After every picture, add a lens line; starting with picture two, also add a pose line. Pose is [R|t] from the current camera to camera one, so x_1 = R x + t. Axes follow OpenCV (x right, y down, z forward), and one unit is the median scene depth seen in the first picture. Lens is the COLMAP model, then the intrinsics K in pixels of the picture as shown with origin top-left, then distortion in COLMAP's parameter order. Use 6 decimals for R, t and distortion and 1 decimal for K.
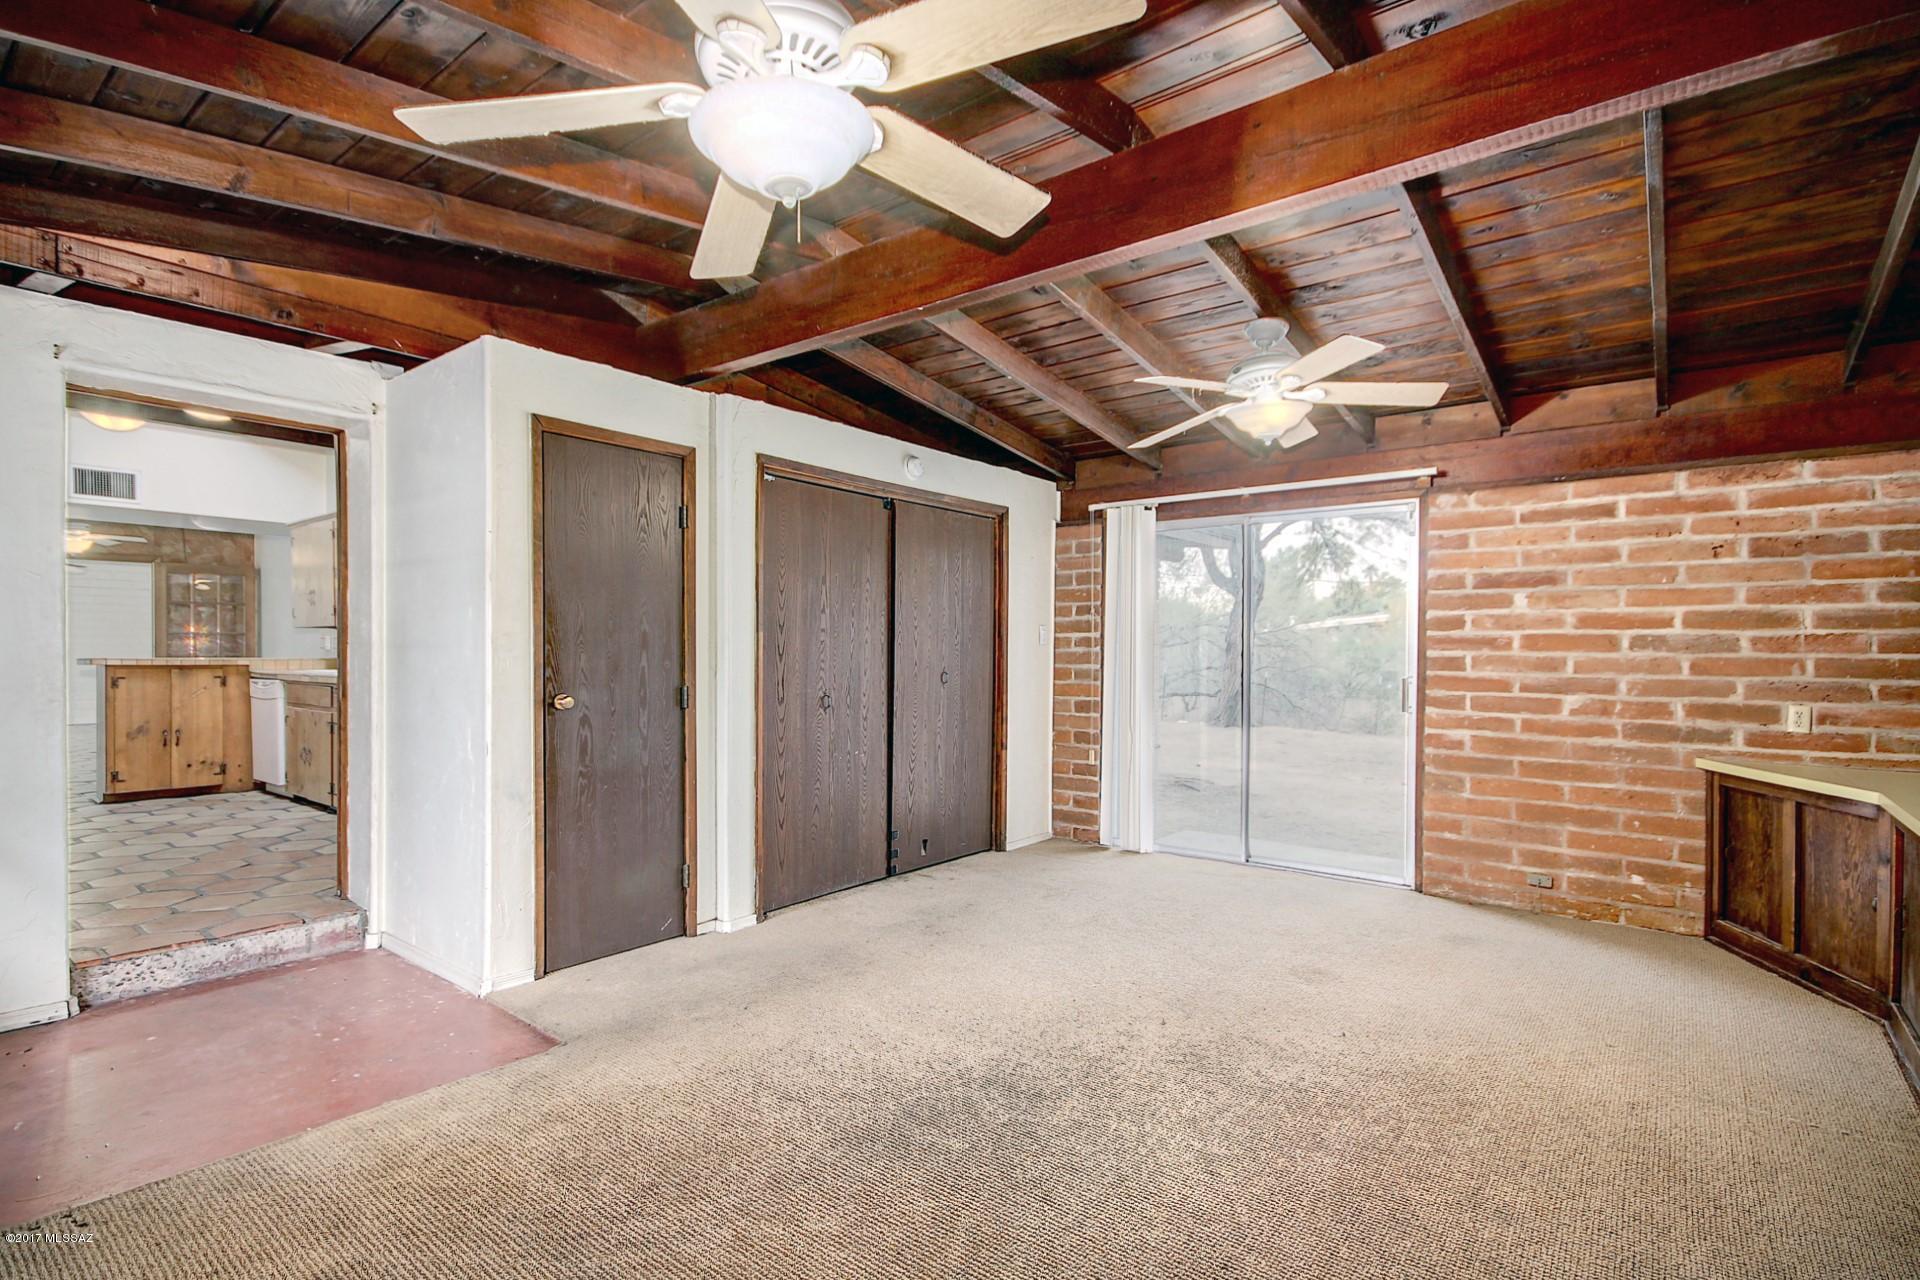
lens RADIAL K [[914.8, 0, 961.9], [0, 914.8, 646.1], [0, 0, 1]] dist [0.000864, -0.000711]
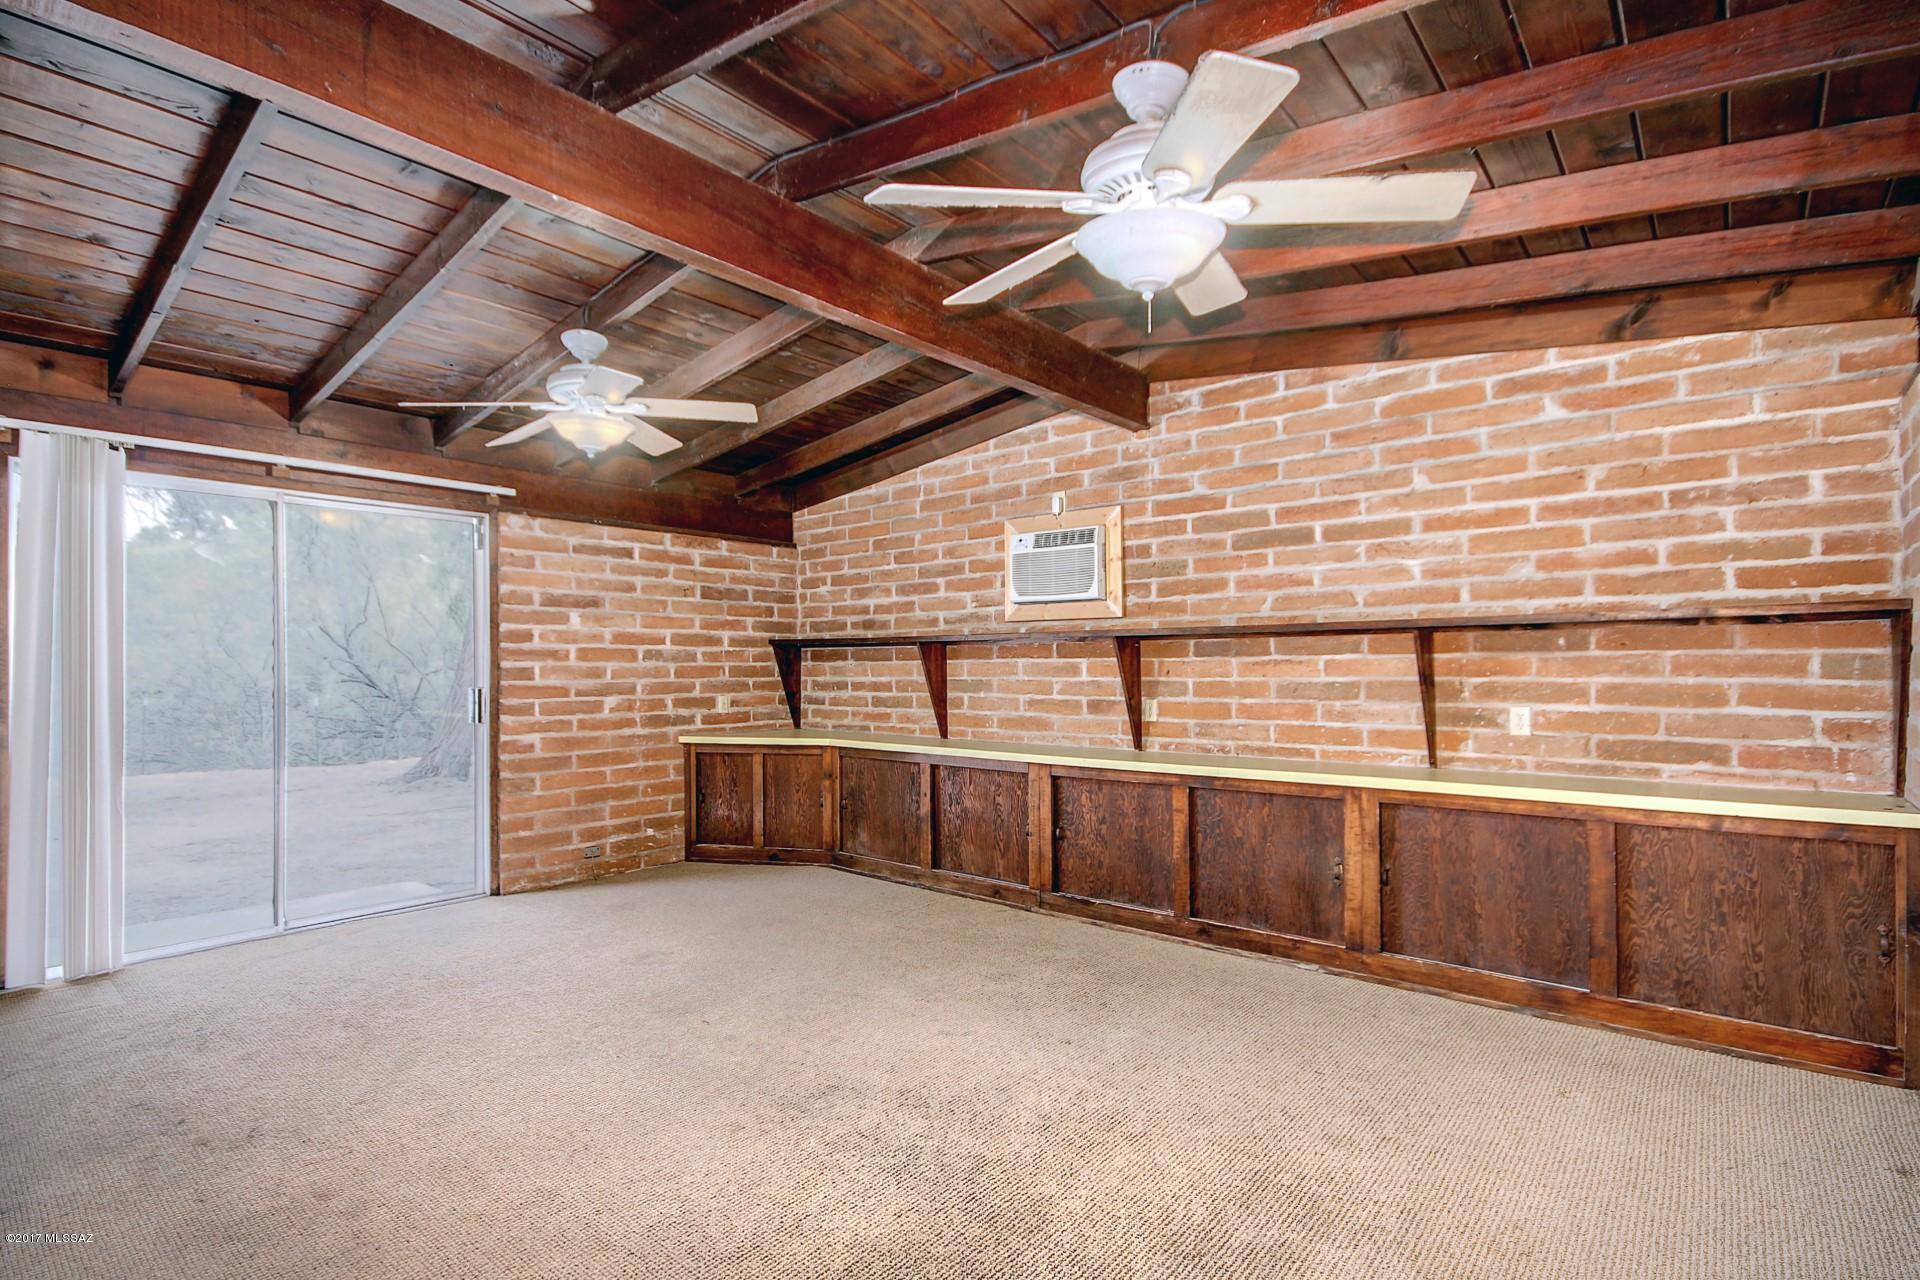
lens RADIAL K [[914.8, 0, 964.2], [0, 914.8, 650.9], [0, 0, 1]] dist [0.000864, -0.000711]
pose [[0.025909, 0.009706, 0.999617, -0.569735], [-0.000410, 0.999953, -0.009699, 0.002802], [-0.999664, -0.000158, 0.025912, 0.484207]]
